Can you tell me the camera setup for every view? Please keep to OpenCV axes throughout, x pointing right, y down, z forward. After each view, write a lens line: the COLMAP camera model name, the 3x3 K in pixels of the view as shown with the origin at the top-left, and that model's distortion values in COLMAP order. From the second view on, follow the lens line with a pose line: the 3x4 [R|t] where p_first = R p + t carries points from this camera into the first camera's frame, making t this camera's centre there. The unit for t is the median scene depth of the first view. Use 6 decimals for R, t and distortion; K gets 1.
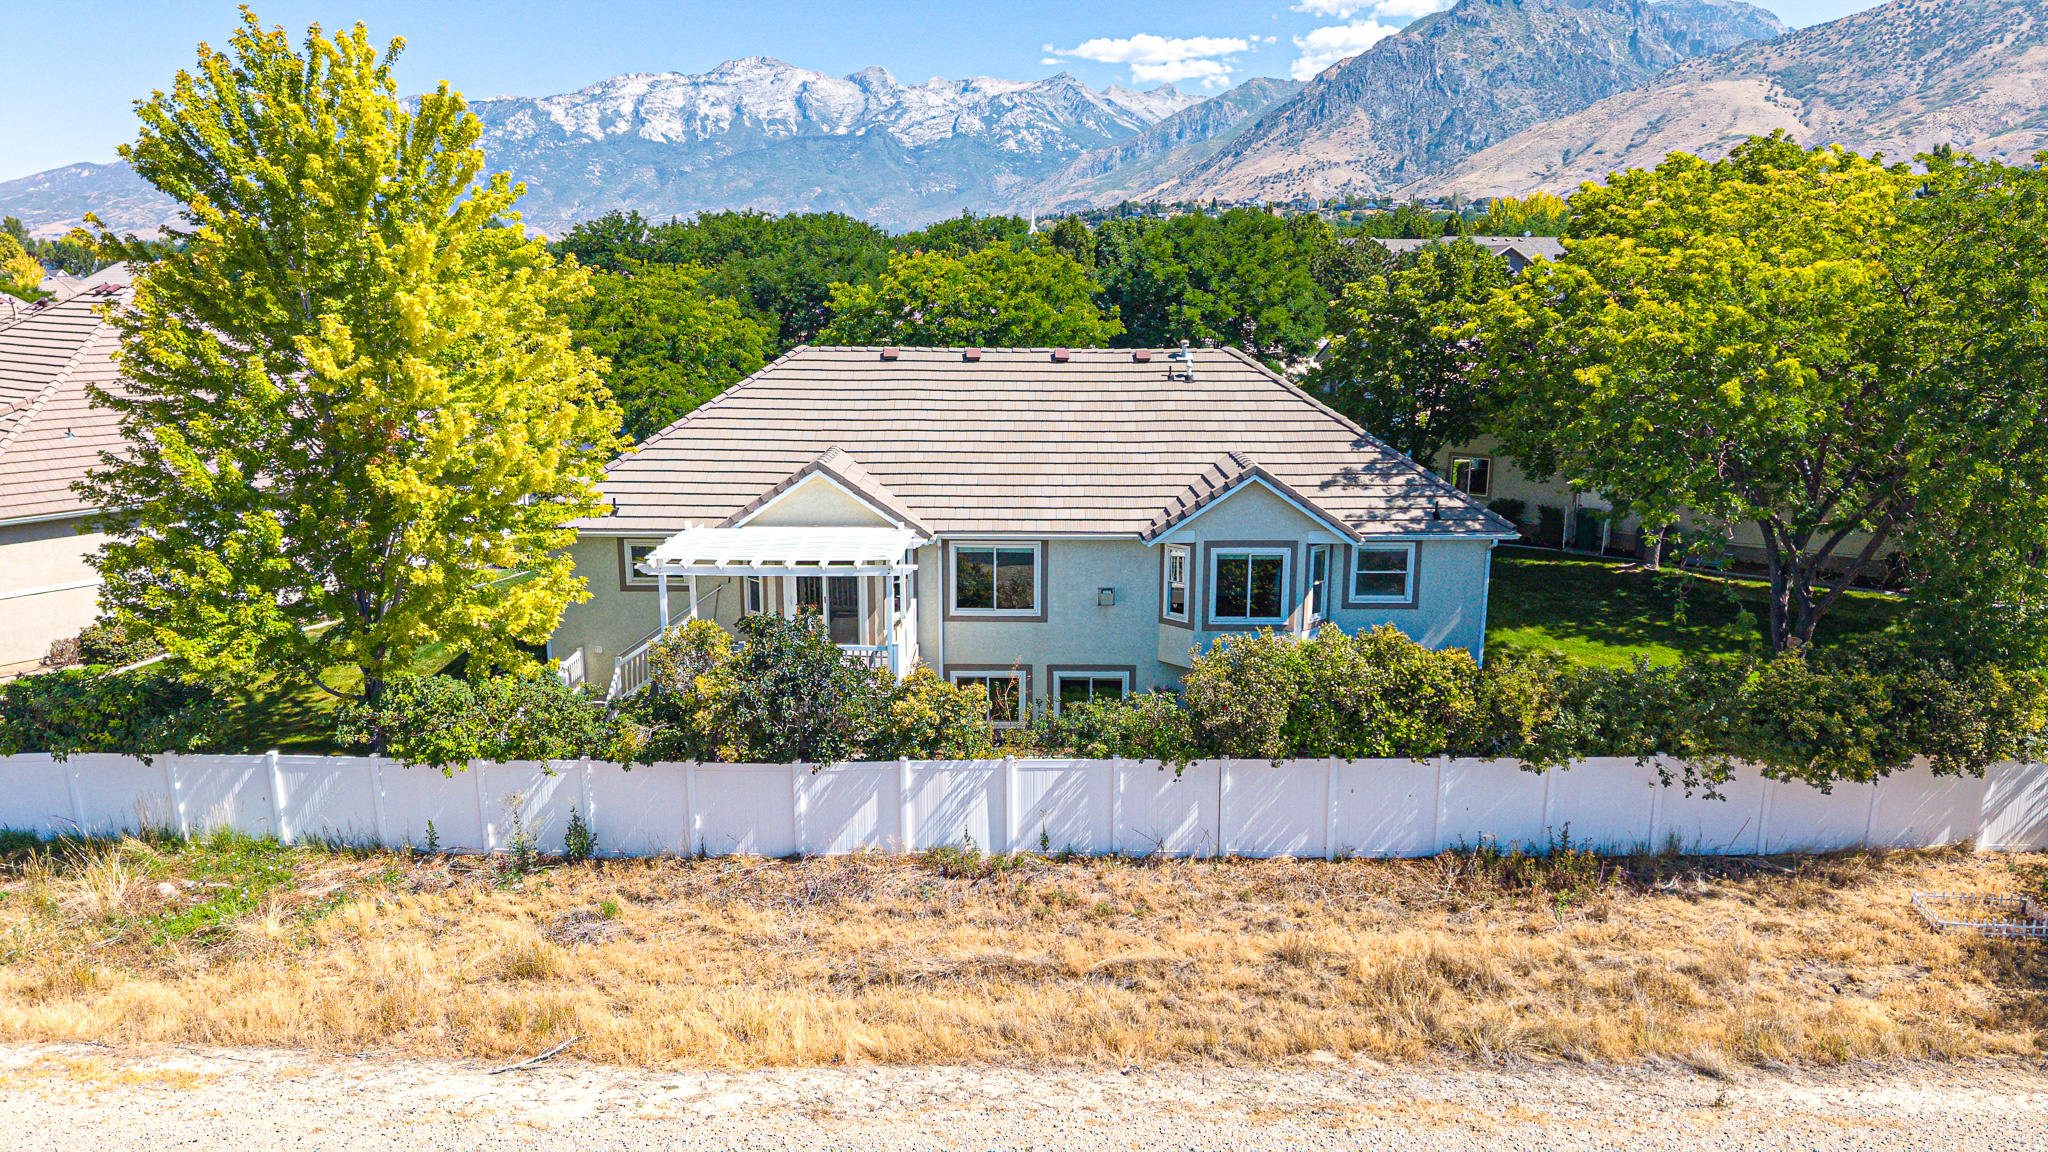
lens RADIAL K [[1372.5, 0, 1024.0], [0, 1372.5, 576.0], [0, 0, 1]] dist [0.019592, -0.014115]
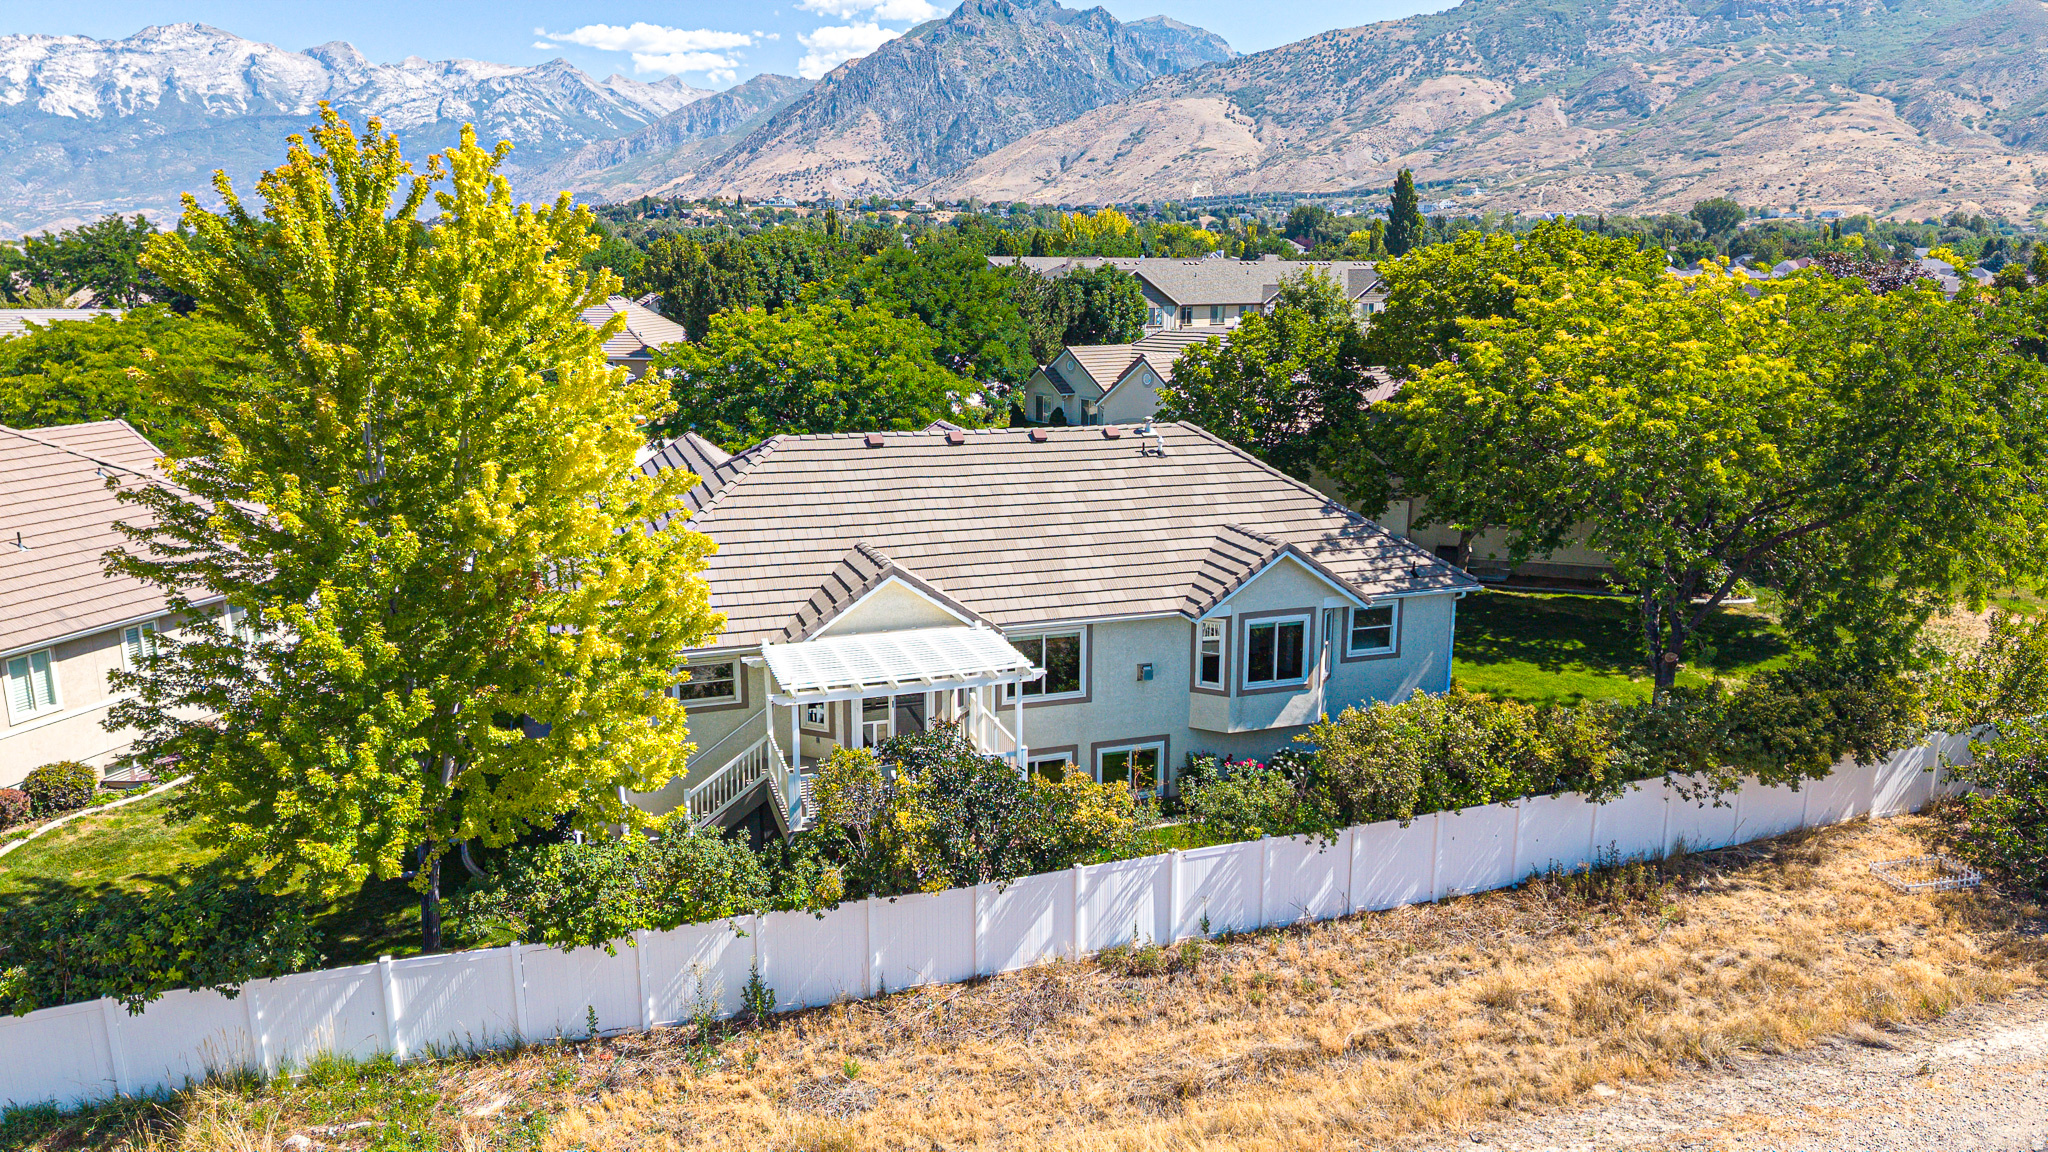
lens RADIAL K [[1375.5, 0, 1024.0], [0, 1375.5, 576.0], [0, 0, 1]] dist [0.017832, -0.016325]
pose [[0.943841, -0.071659, 0.322536, -0.425709], [0.071124, 0.997377, 0.013458, -0.093801], [-0.322654, 0.010238, 0.946462, 0.047592]]
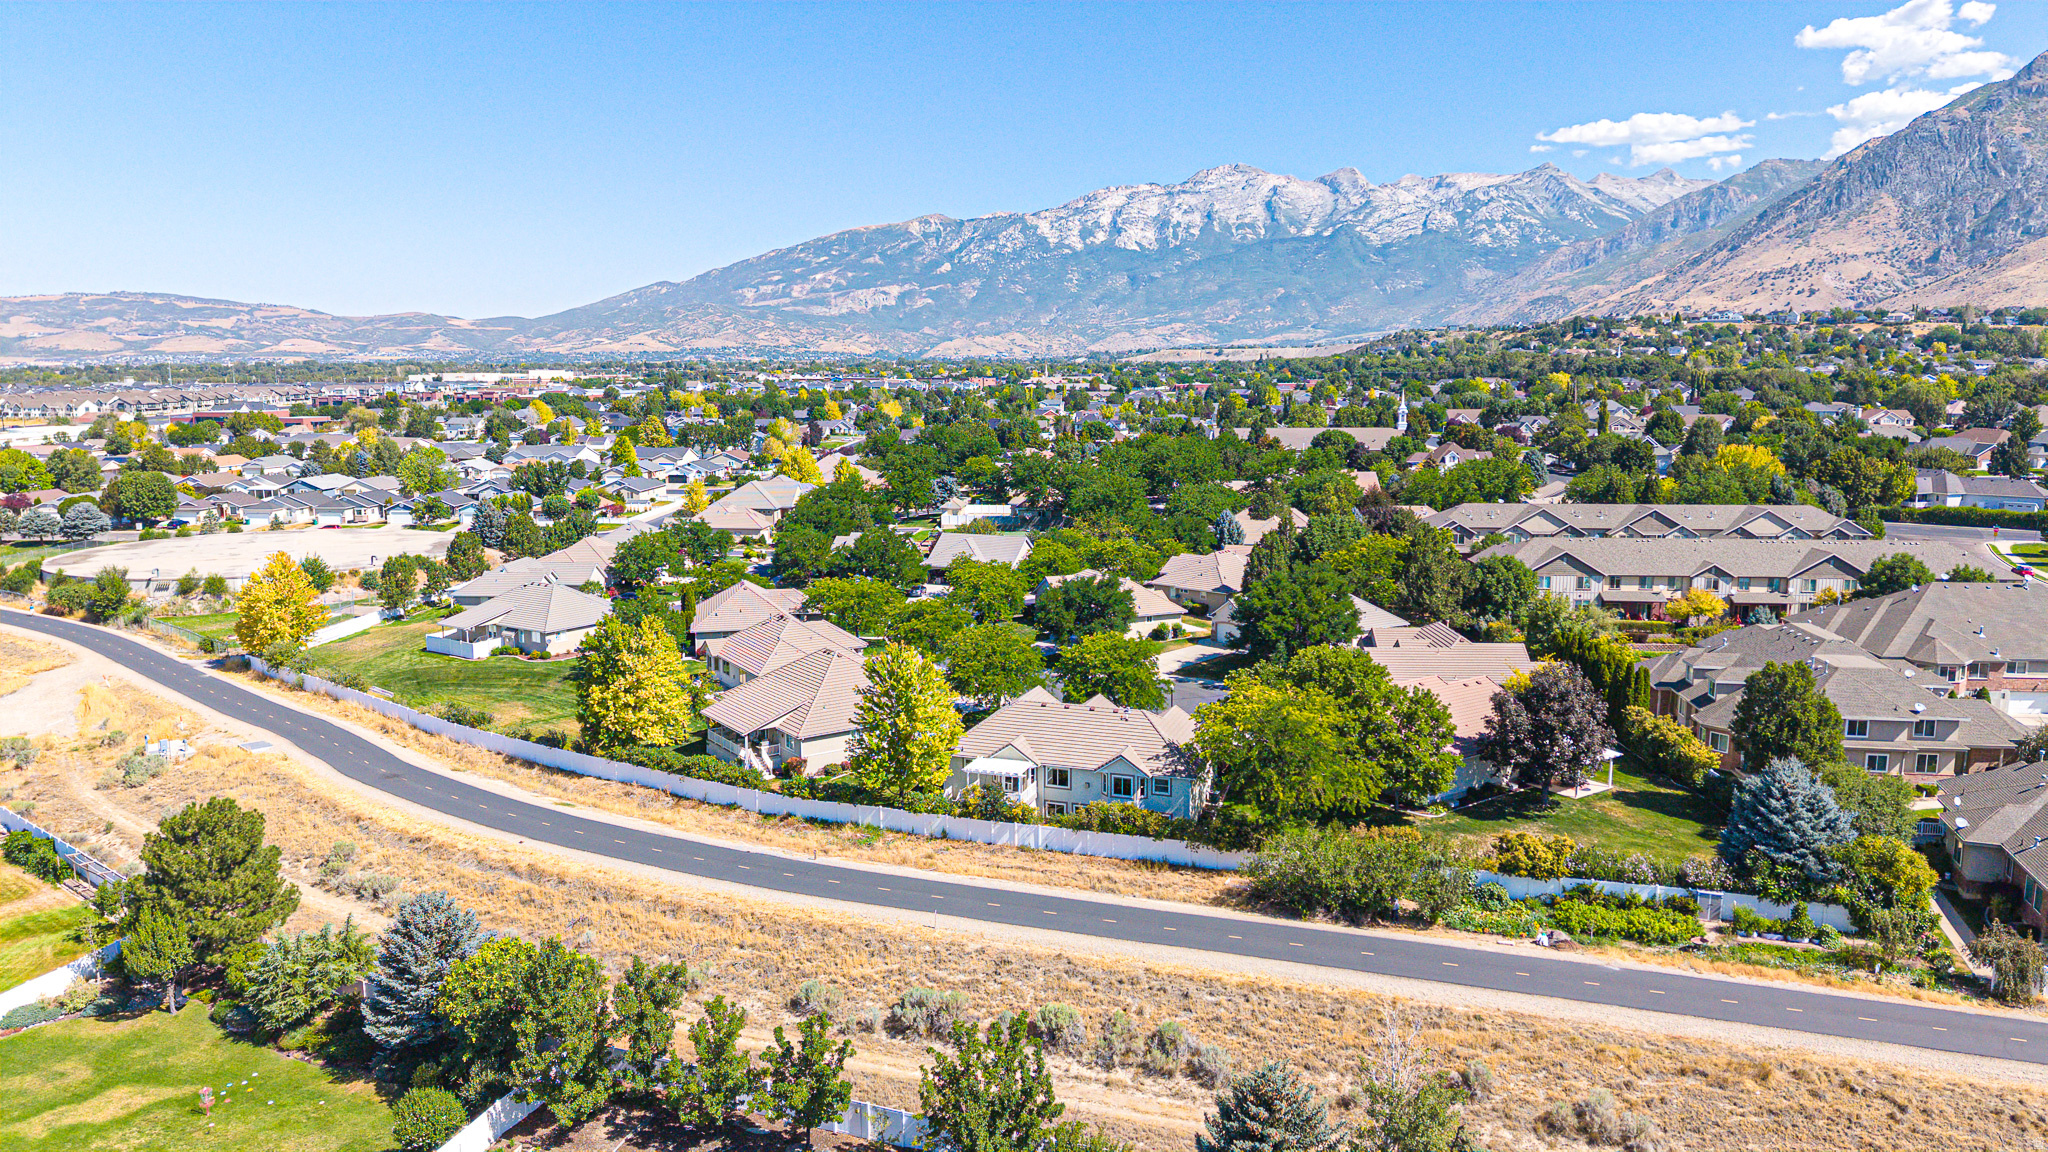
lens RADIAL K [[1375.5, 0, 1024.0], [0, 1375.5, 576.0], [0, 0, 1]] dist [0.017832, -0.016325]
pose [[0.946818, 0.045811, -0.318492, 1.226644], [-0.066573, 0.996286, -0.054604, -0.387028], [0.314808, 0.072903, 0.946351, -3.003997]]
